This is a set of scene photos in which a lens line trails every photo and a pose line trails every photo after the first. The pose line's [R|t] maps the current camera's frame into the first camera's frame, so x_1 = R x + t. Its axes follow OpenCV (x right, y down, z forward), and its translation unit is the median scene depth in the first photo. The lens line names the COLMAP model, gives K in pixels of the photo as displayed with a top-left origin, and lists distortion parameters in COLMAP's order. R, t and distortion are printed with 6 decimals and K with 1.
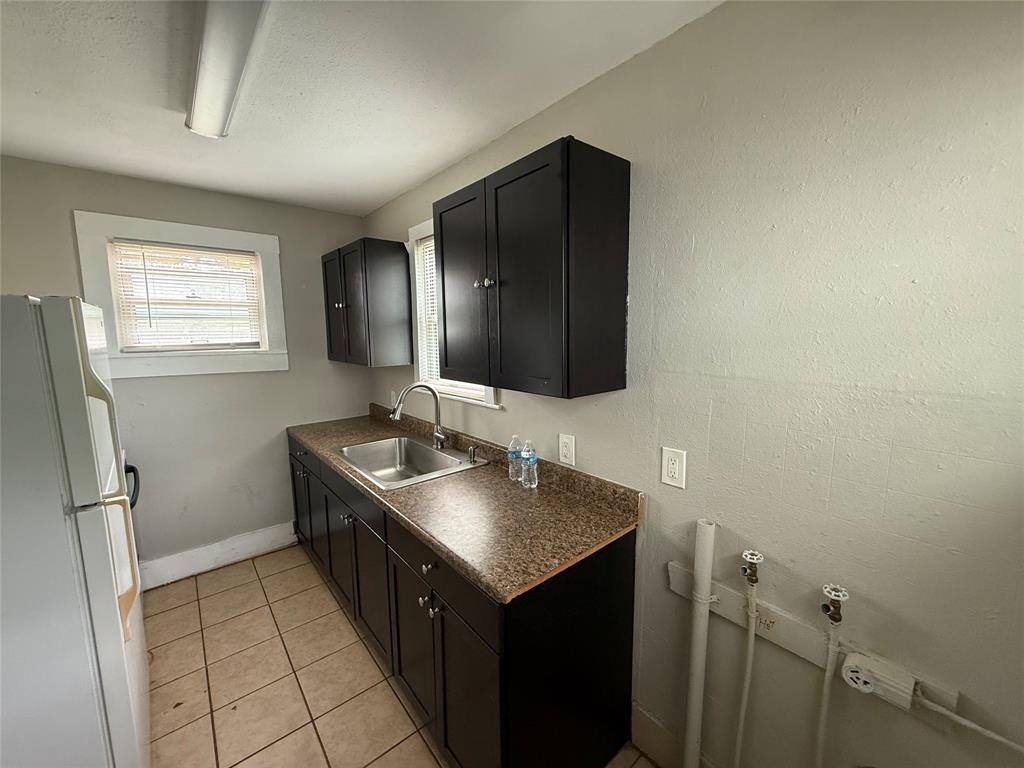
lens RADIAL K [[407.6, 0, 513.0], [0, 407.6, 383.4], [0, 0, 1]] dist [0.000670, 0.000070]
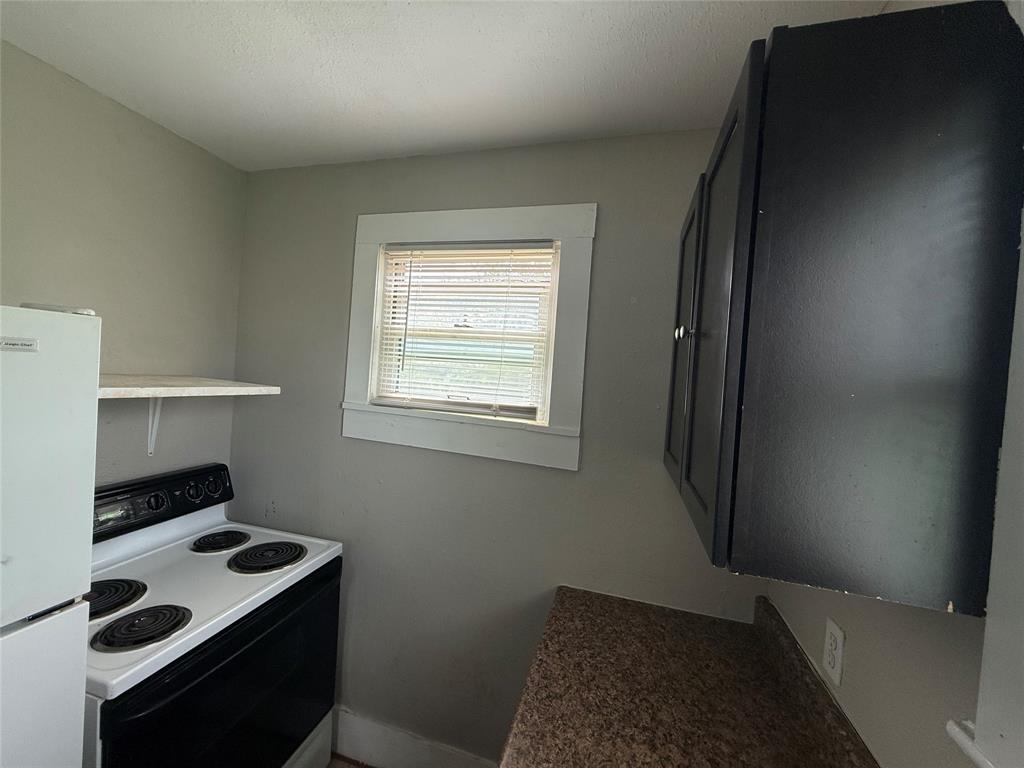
lens RADIAL K [[407.6, 0, 514.3], [0, 407.6, 381.1], [0, 0, 1]] dist [0.000670, 0.000070]
pose [[0.557626, 0.063033, -0.827696, -0.219219], [-0.174961, 0.983637, -0.042964, -0.114230], [0.811444, 0.168772, 0.559530, 0.718155]]
